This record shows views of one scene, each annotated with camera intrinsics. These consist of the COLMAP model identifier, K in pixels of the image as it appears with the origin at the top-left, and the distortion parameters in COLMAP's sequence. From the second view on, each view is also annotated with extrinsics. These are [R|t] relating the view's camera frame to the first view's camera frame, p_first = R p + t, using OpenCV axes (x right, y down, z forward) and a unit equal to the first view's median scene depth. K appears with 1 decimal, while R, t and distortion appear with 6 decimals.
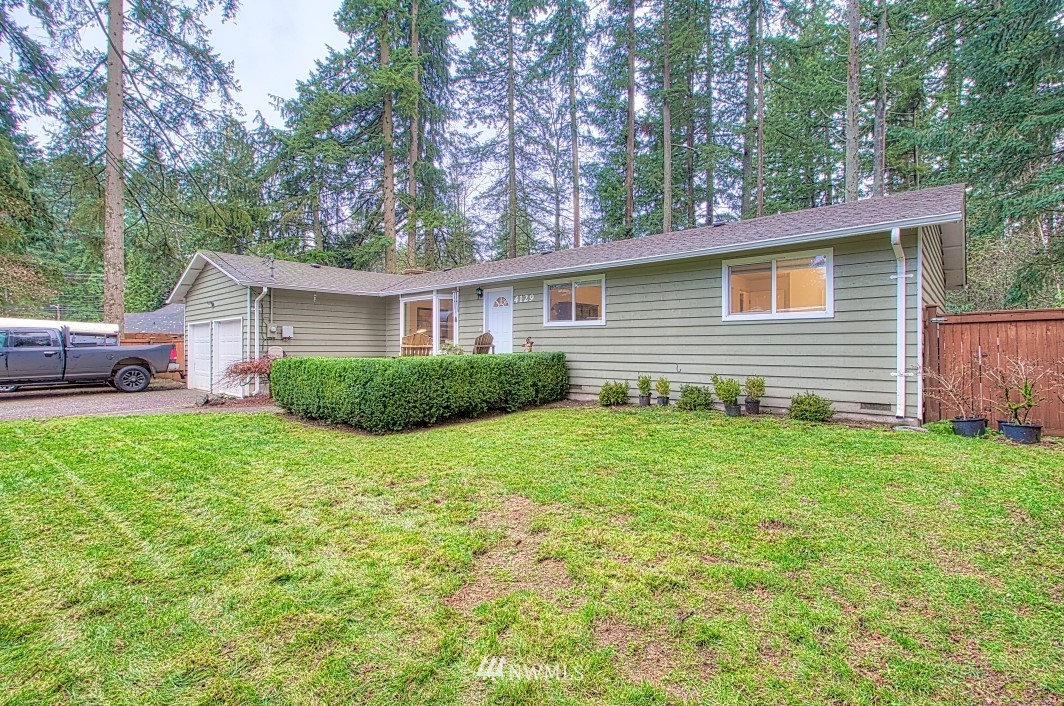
lens RADIAL K [[489.1, 0, 531.9], [0, 489.1, 350.5], [0, 0, 1]] dist [0.004345, 0.000095]
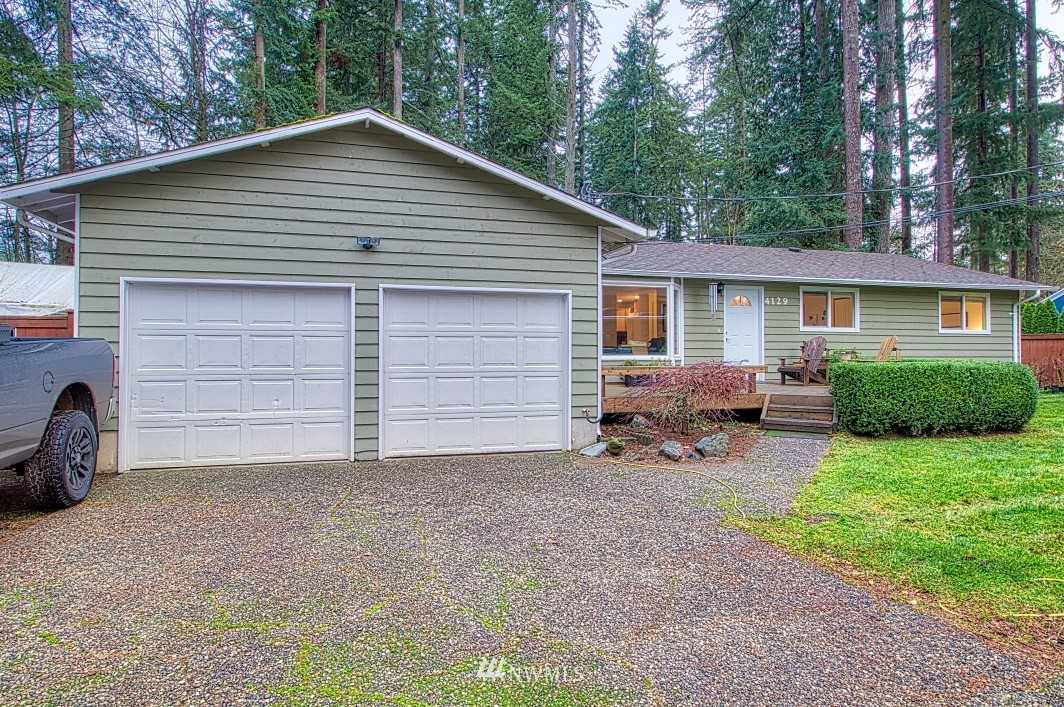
lens RADIAL K [[630.5, 0, 527.4], [0, 630.5, 342.4], [0, 0, 1]] dist [-0.000386, 0.005551]
pose [[0.531455, 0.001866, 0.847085, -1.536660], [0.001250, 0.999995, -0.002988, -0.024893], [-0.847086, 0.002647, 0.531450, 0.870650]]
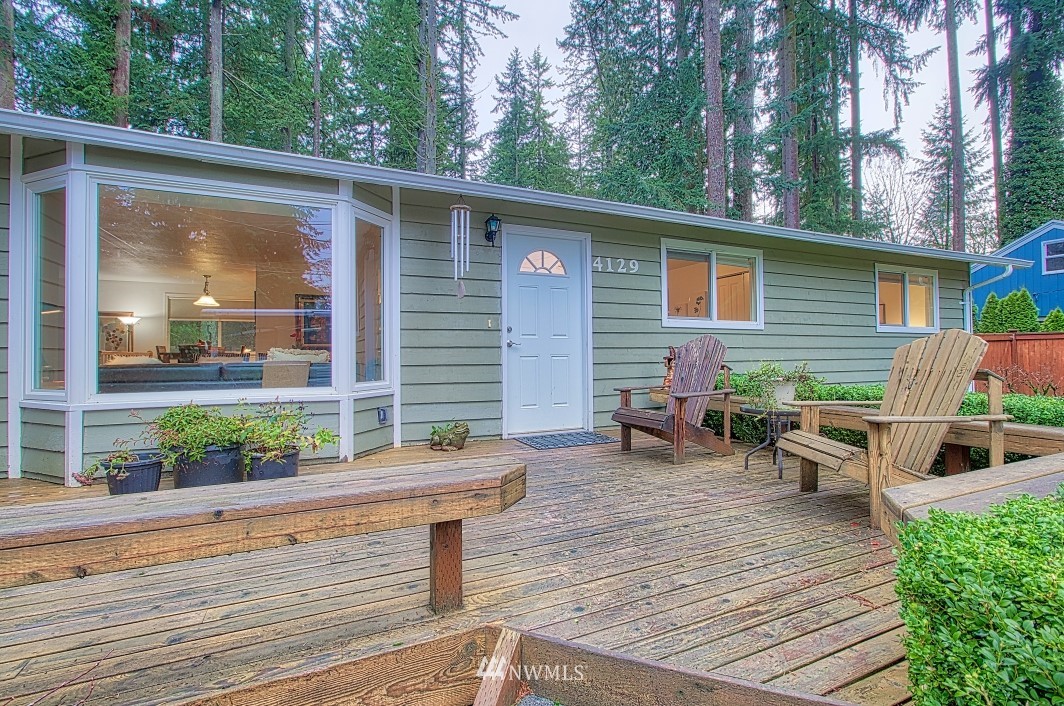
lens RADIAL K [[489.1, 0, 526.5], [0, 489.1, 338.2], [0, 0, 1]] dist [0.004345, 0.000095]
pose [[0.407788, 0.013461, 0.912977, -0.551131], [0.007501, 0.999808, -0.018091, -0.031927], [-0.913046, 0.014226, 0.407609, 1.024622]]
